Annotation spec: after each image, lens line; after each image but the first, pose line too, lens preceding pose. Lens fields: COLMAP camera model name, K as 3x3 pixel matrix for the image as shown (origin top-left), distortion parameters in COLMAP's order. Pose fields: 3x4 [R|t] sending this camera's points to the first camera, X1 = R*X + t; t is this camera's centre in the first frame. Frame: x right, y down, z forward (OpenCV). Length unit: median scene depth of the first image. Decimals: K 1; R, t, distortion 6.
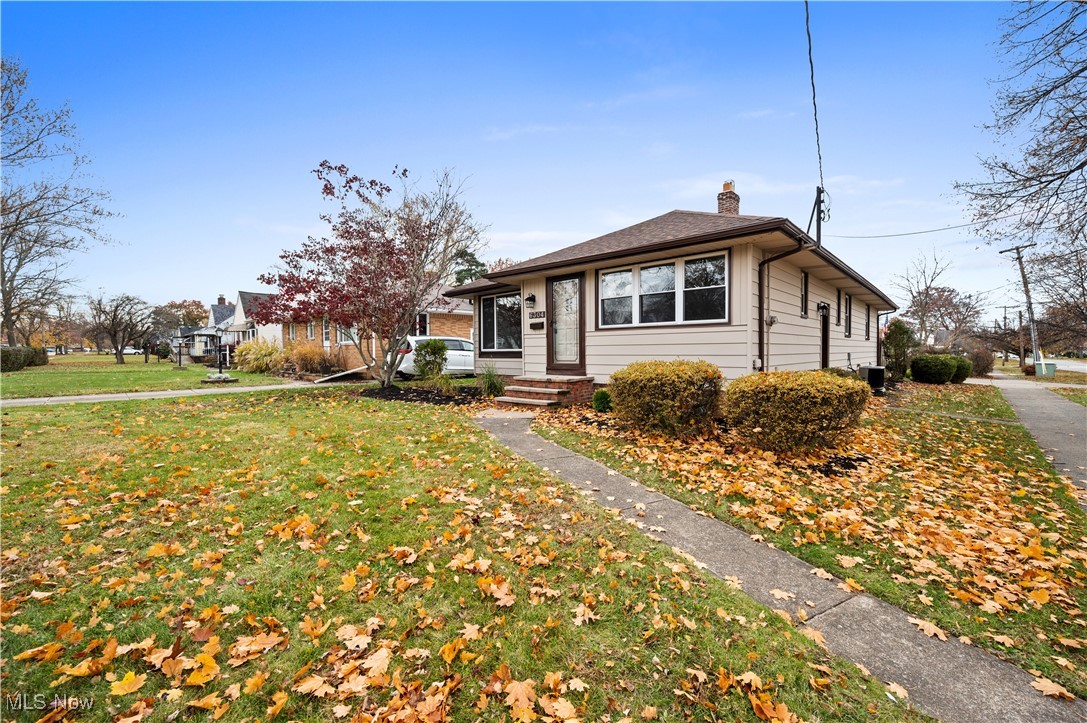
lens RADIAL K [[436.0, 0, 543.9], [0, 436.0, 361.5], [0, 0, 1]] dist [-0.009931, 0.000424]
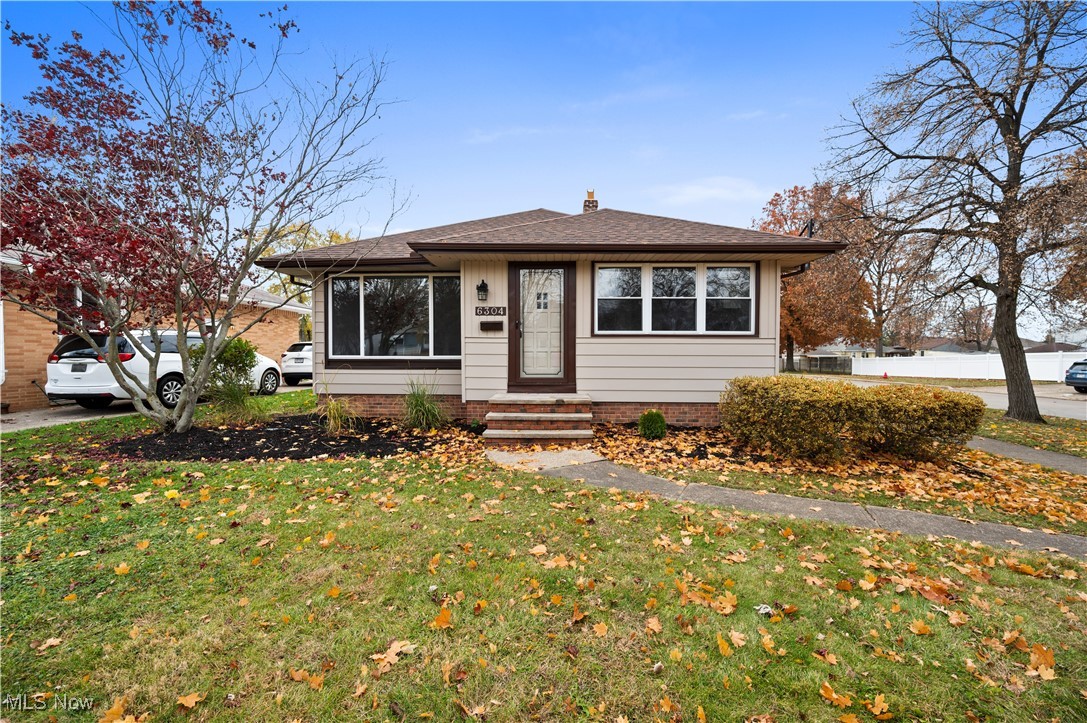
lens RADIAL K [[436.0, 0, 543.7], [0, 436.0, 361.5], [0, 0, 1]] dist [-0.009931, 0.000424]
pose [[0.754683, -0.004468, 0.656074, -0.457714], [0.007316, 0.999972, -0.001606, -0.023069], [-0.656048, 0.006012, 0.754695, 0.427968]]
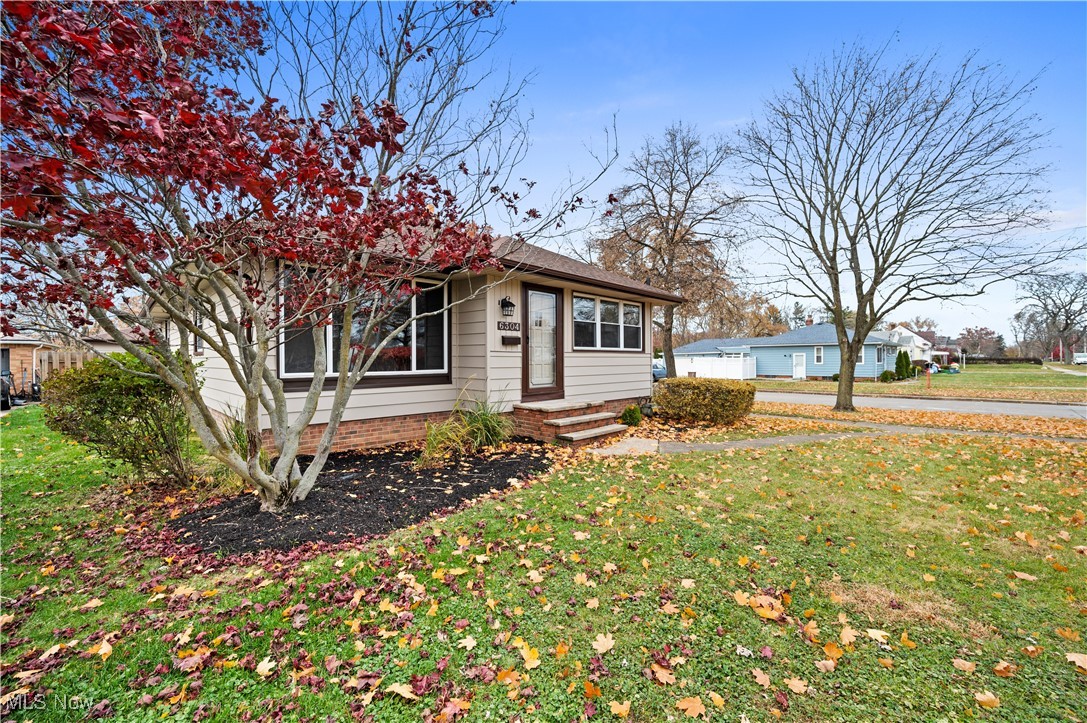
lens RADIAL K [[436.0, 0, 543.4], [0, 436.0, 358.8], [0, 0, 1]] dist [-0.009931, 0.000424]
pose [[0.019277, 0.010610, 0.999758, -0.834909], [0.029967, 0.999488, -0.011185, -0.043034], [-0.999365, 0.030175, 0.018949, 1.001235]]
